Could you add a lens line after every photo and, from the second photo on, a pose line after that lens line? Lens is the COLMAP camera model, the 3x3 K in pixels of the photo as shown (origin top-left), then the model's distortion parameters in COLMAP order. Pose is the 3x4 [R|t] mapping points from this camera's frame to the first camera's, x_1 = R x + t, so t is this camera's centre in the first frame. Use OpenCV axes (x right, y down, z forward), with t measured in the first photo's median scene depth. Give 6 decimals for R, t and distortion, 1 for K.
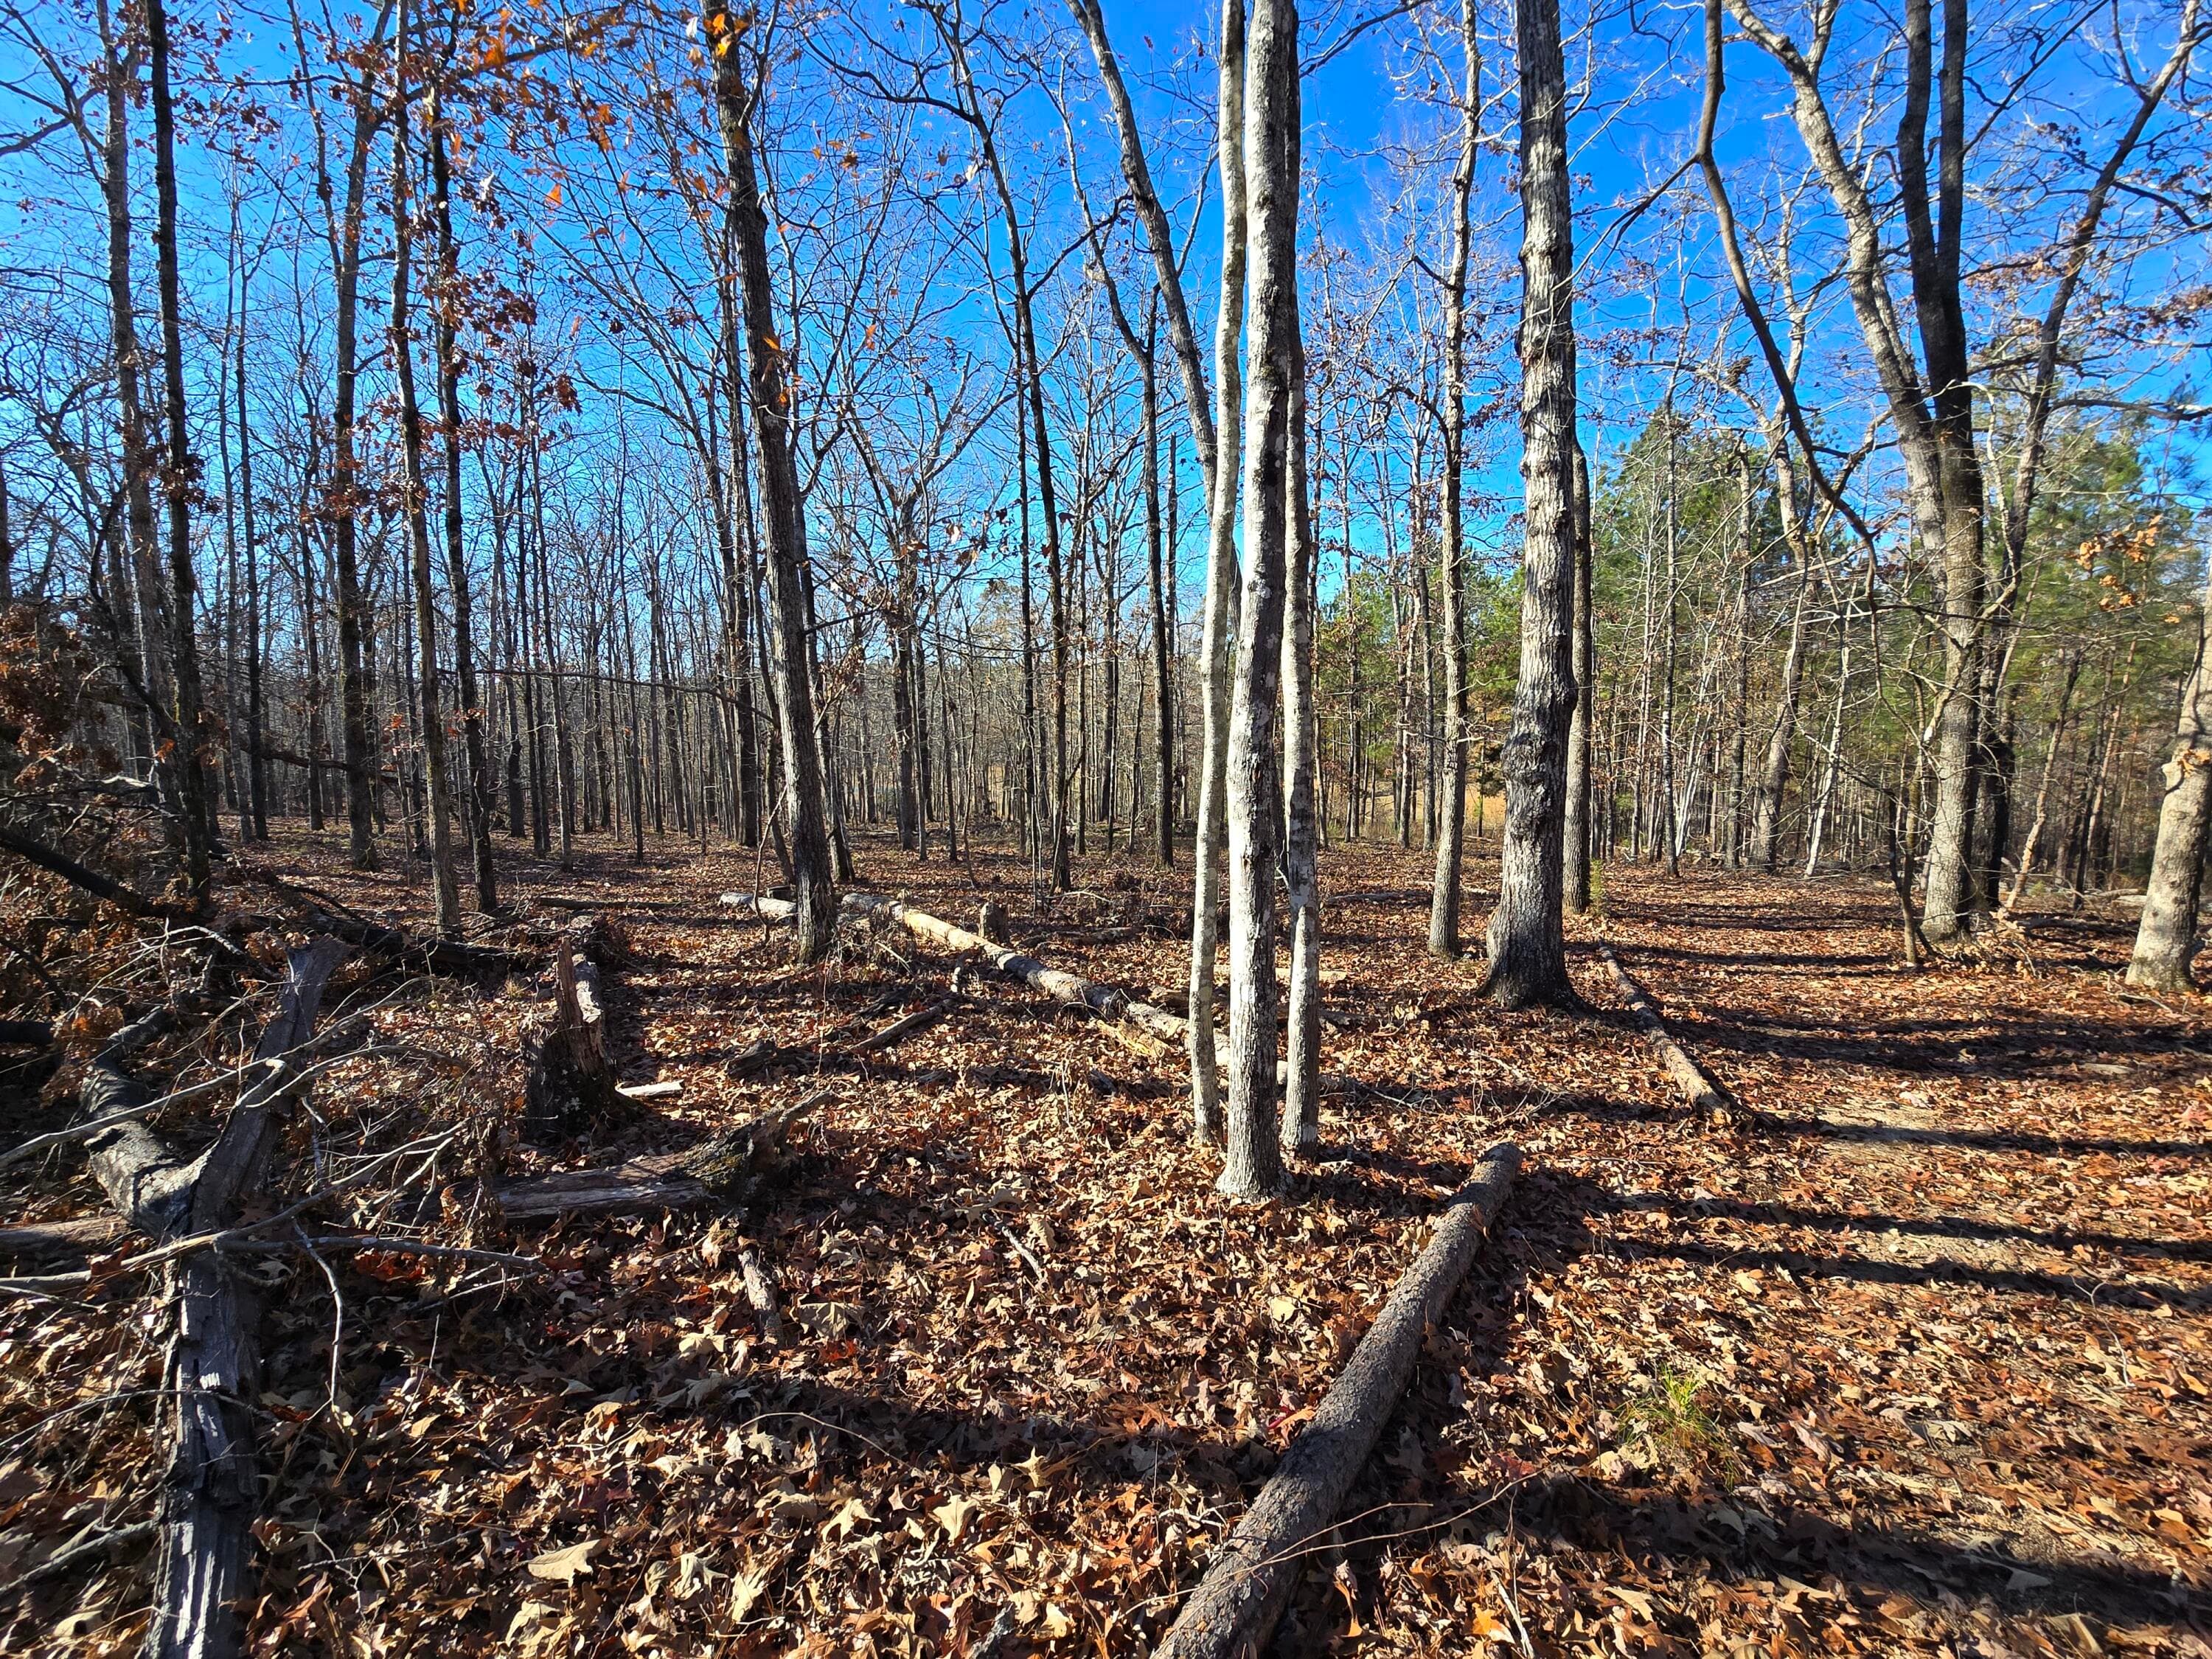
lens RADIAL K [[1016.9, 0, 1104.3], [0, 1016.9, 827.0], [0, 0, 1]] dist [0.000395, 0.000073]
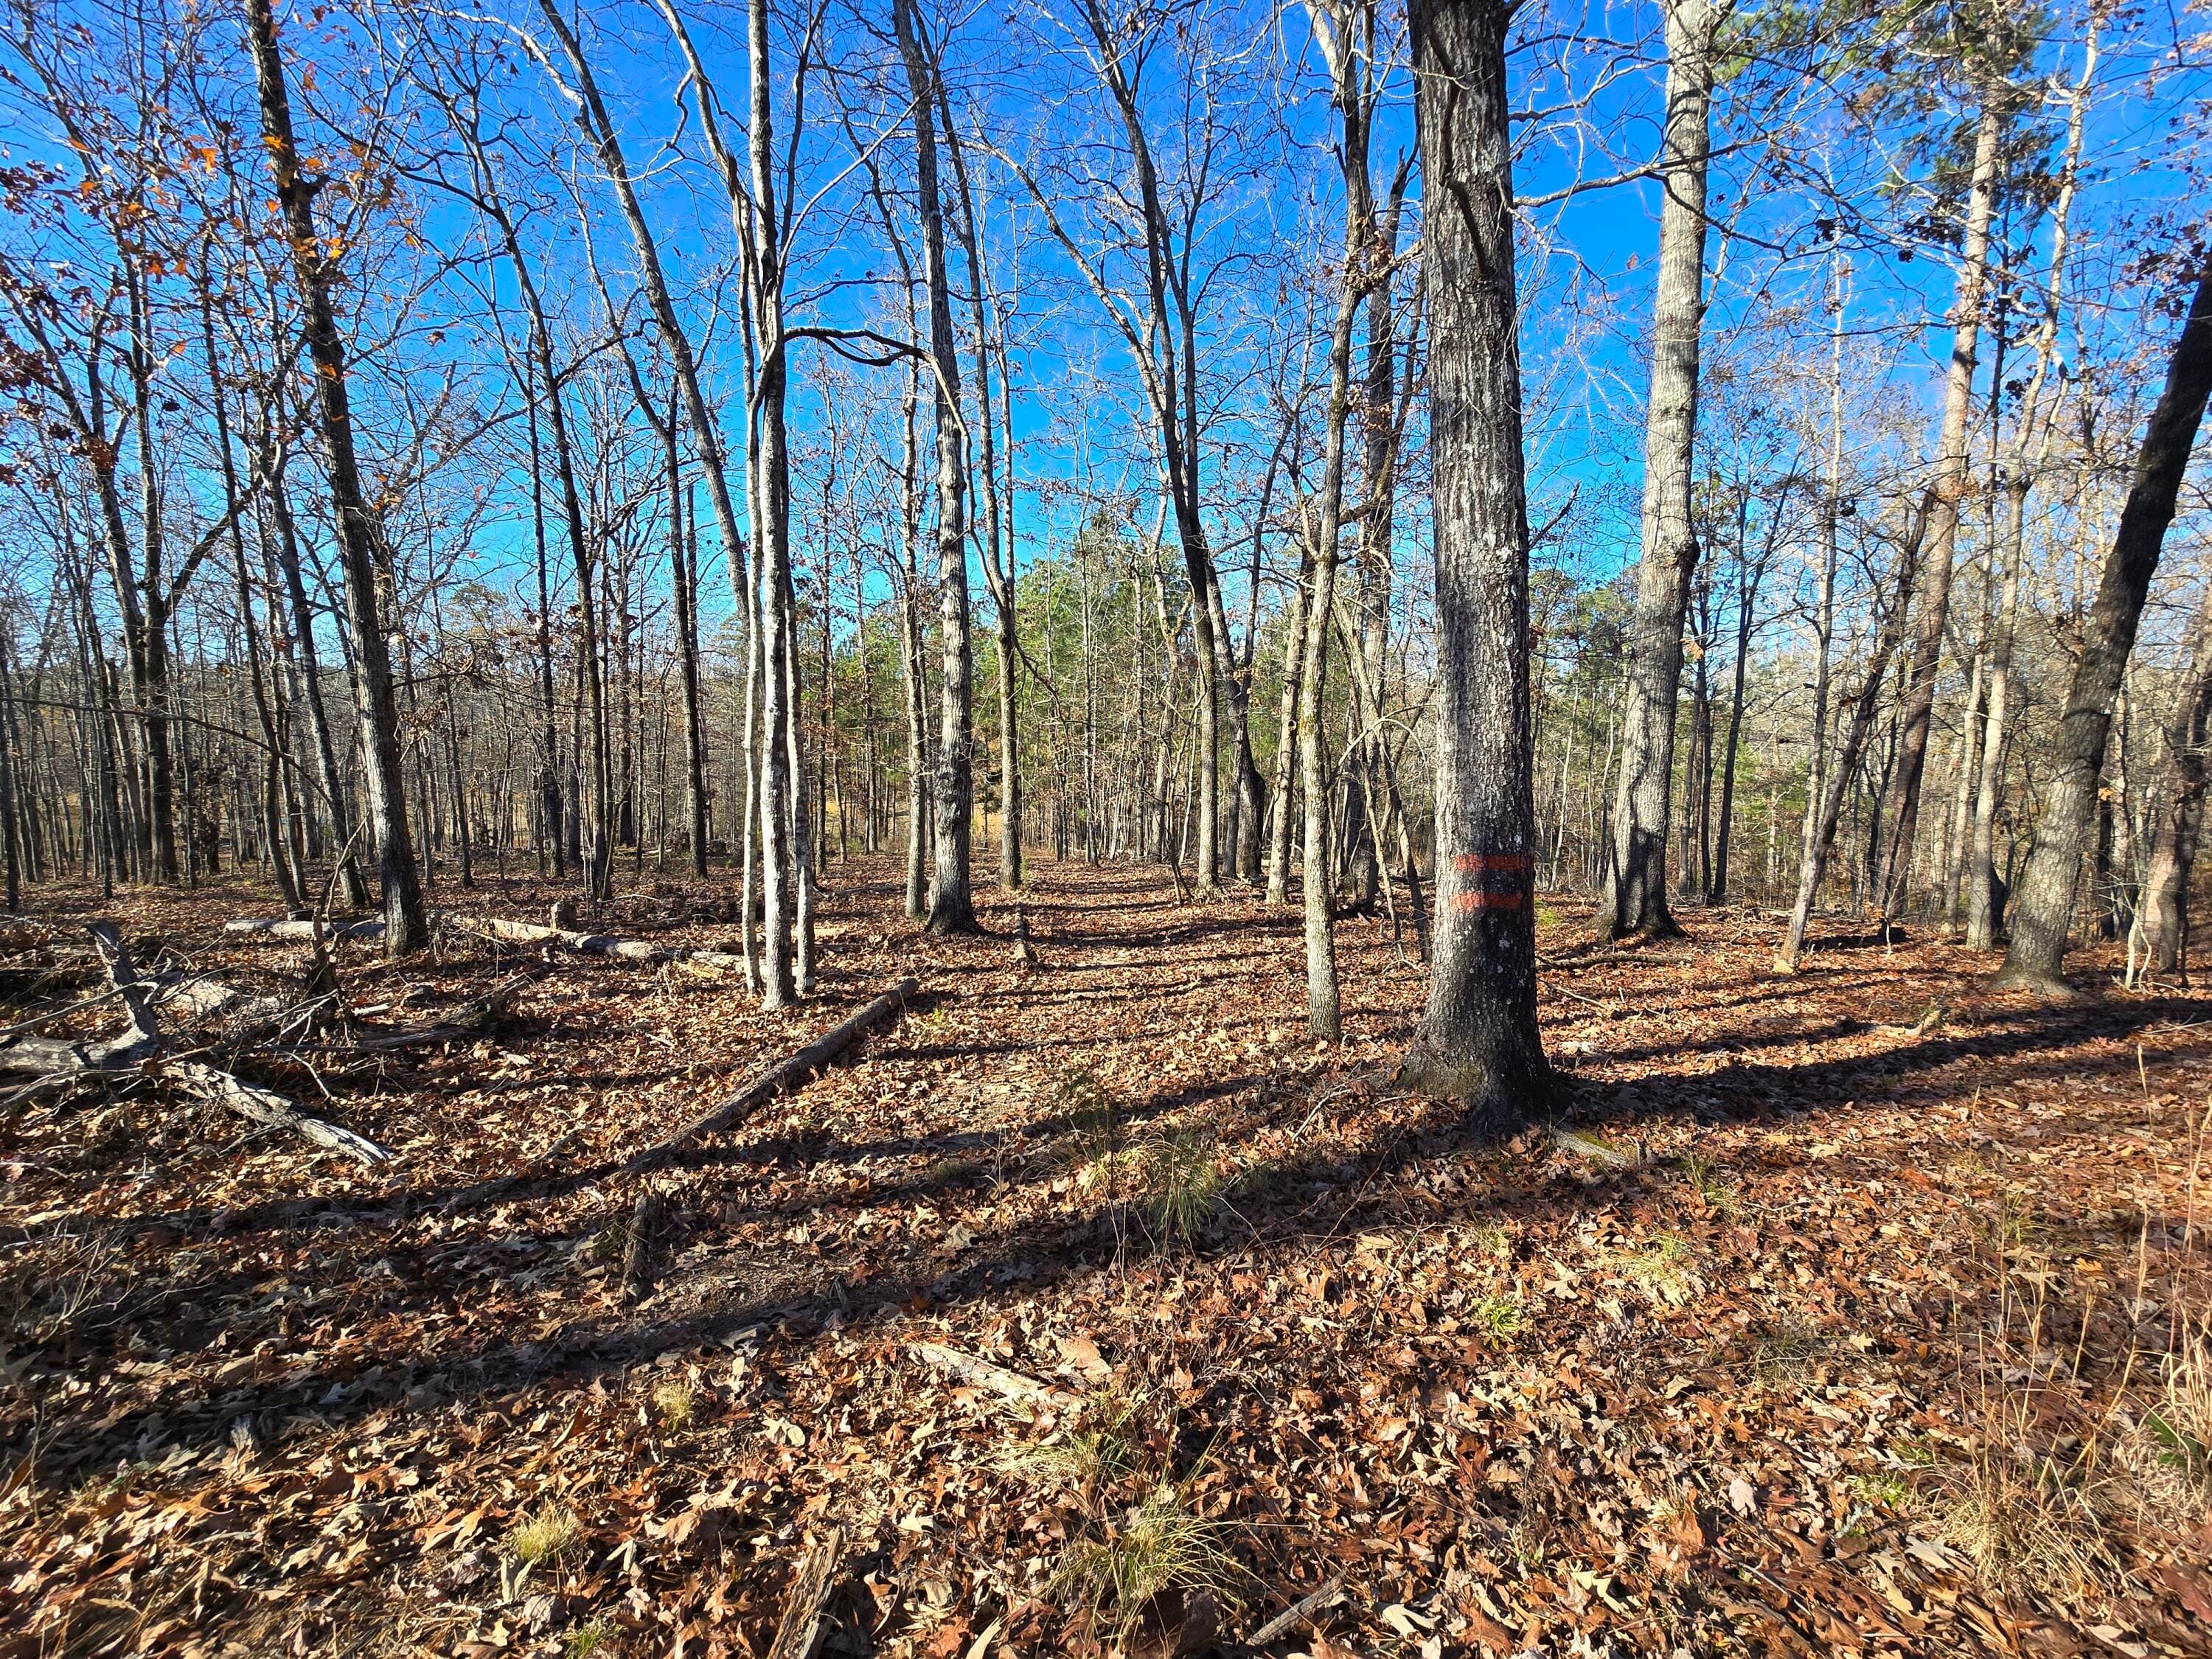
lens RADIAL K [[905.4, 0, 1113.0], [0, 905.4, 827.1], [0, 0, 1]] dist [-0.001939, -0.000494]
pose [[0.878378, -0.026655, 0.477222, -0.059602], [0.034931, 0.999354, -0.008476, 0.020200], [-0.476688, 0.024115, 0.878742, -0.440603]]
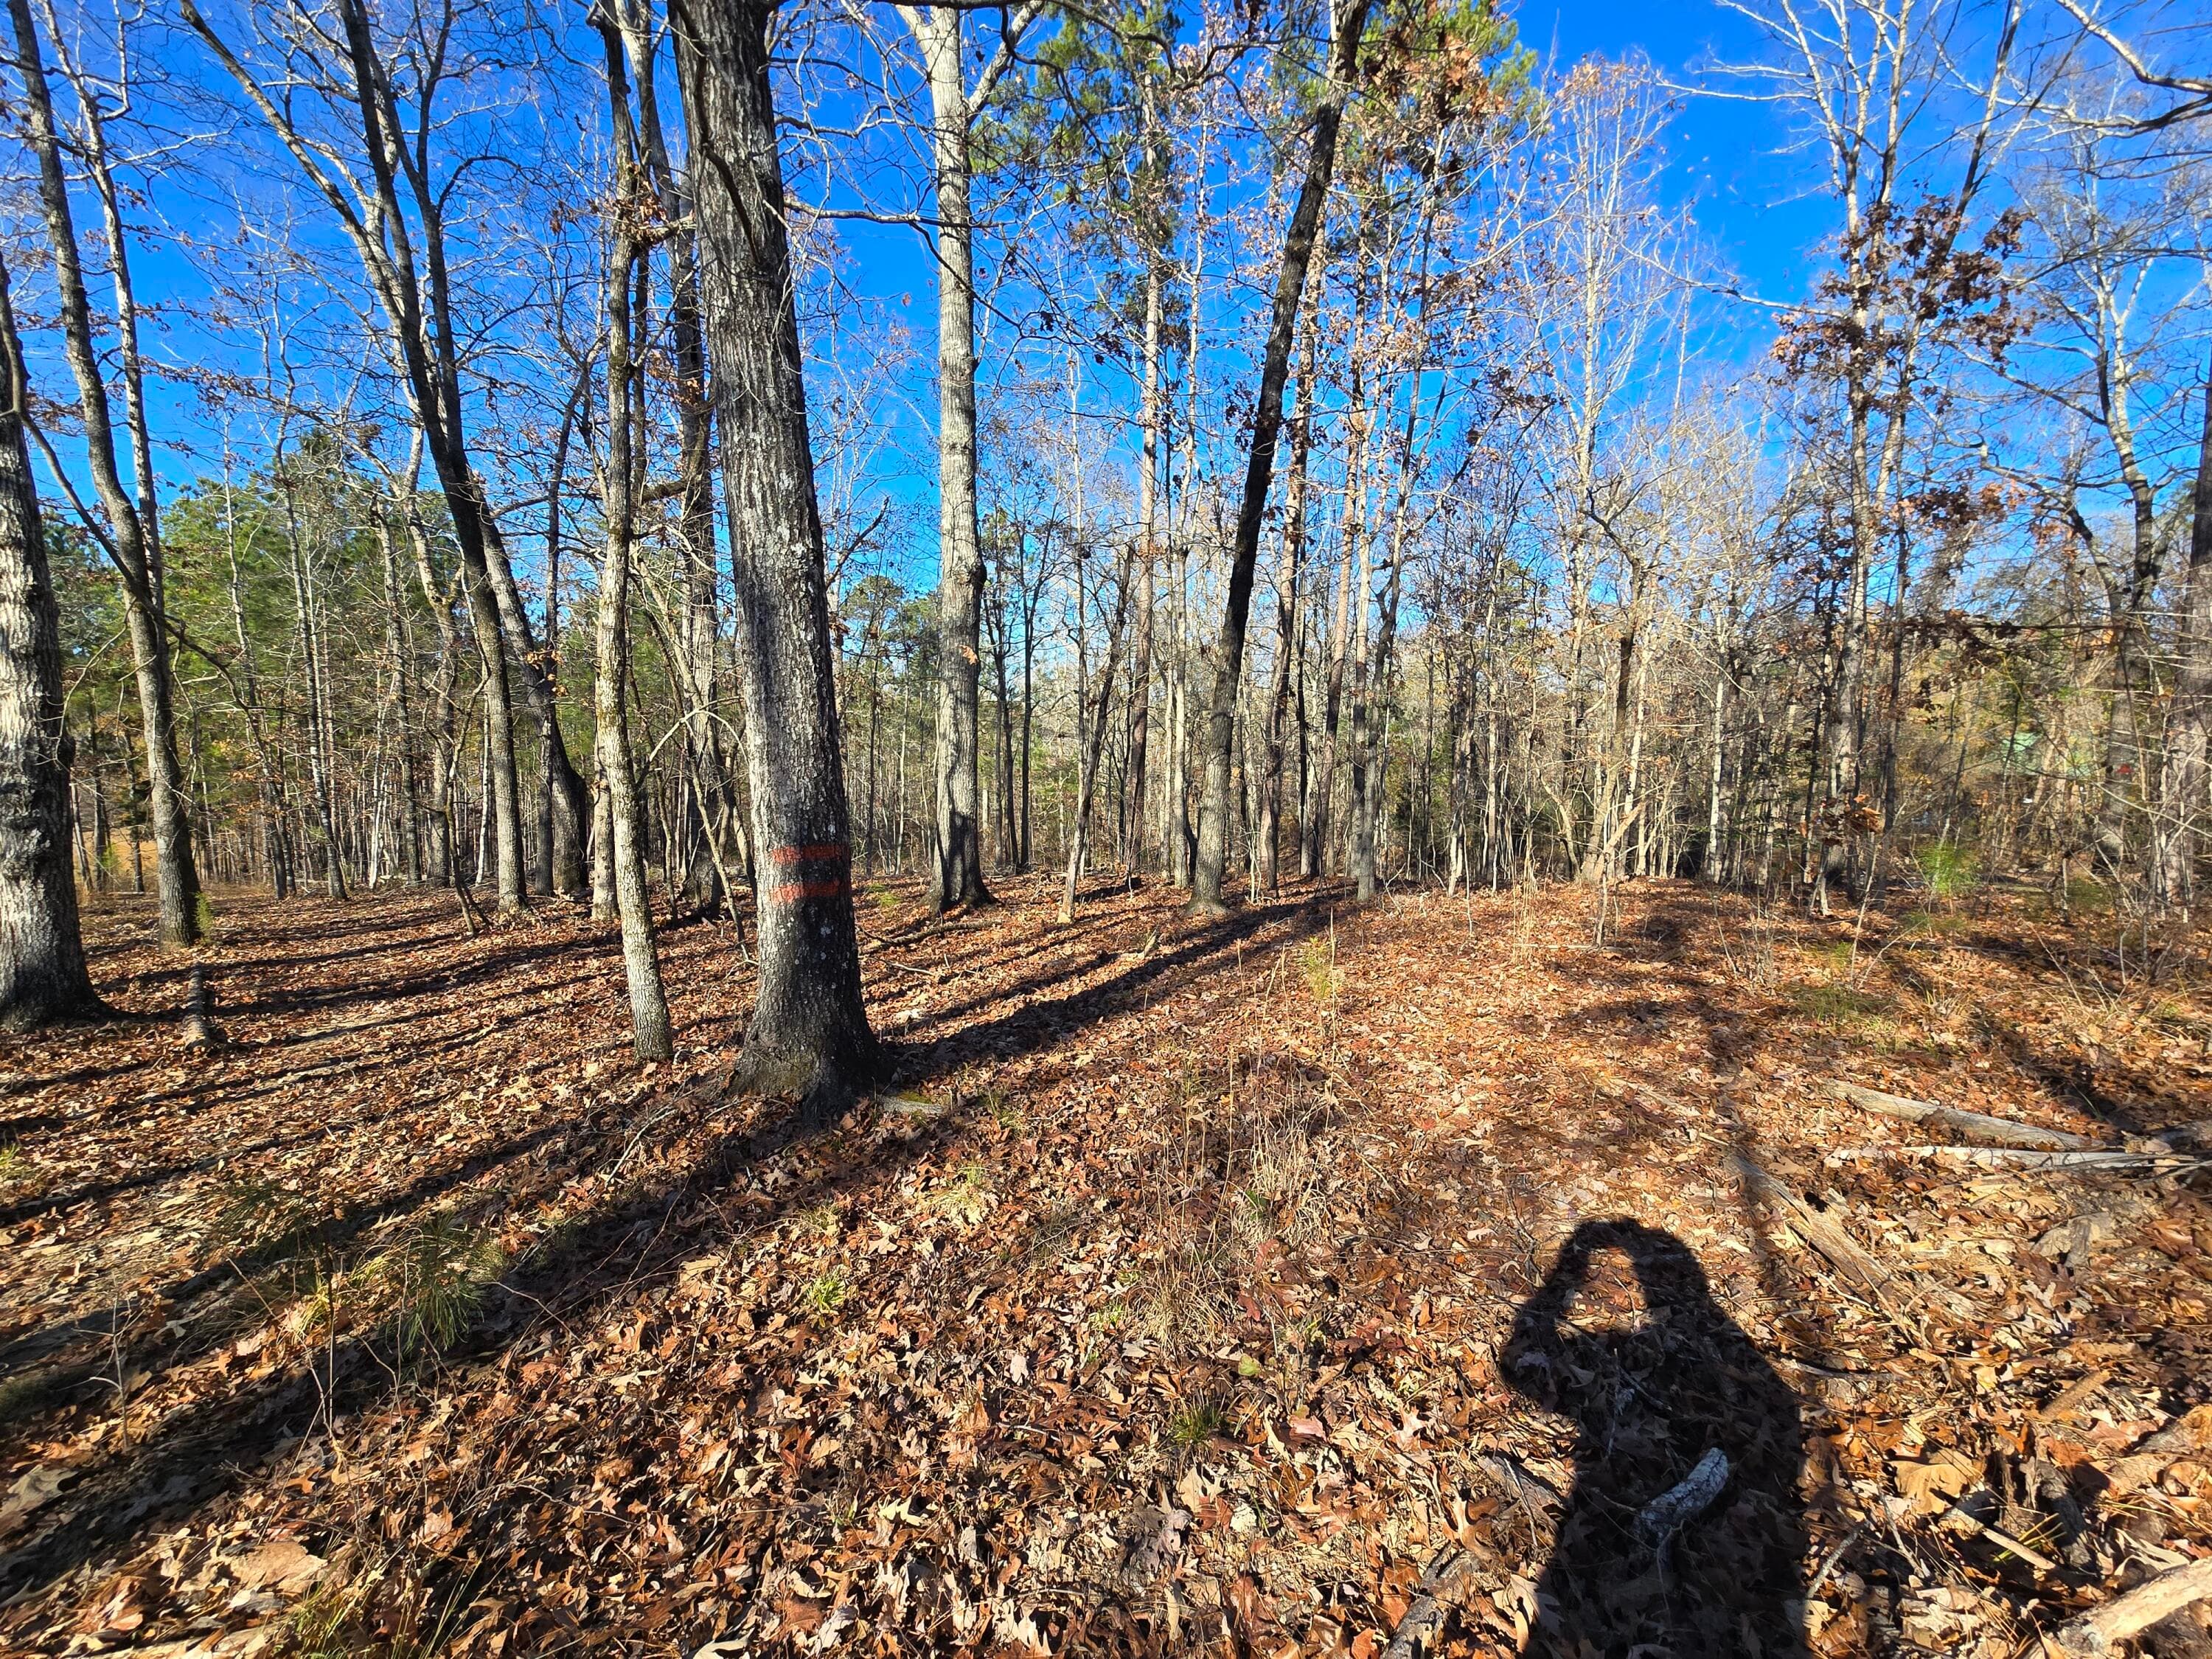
lens RADIAL K [[905.4, 0, 1113.0], [0, 905.4, 827.1], [0, 0, 1]] dist [-0.001939, -0.000494]
pose [[0.374461, -0.073723, 0.924307, -0.043127], [0.091812, 0.994884, 0.042157, 0.022509], [-0.922686, 0.069076, 0.379314, -0.452910]]
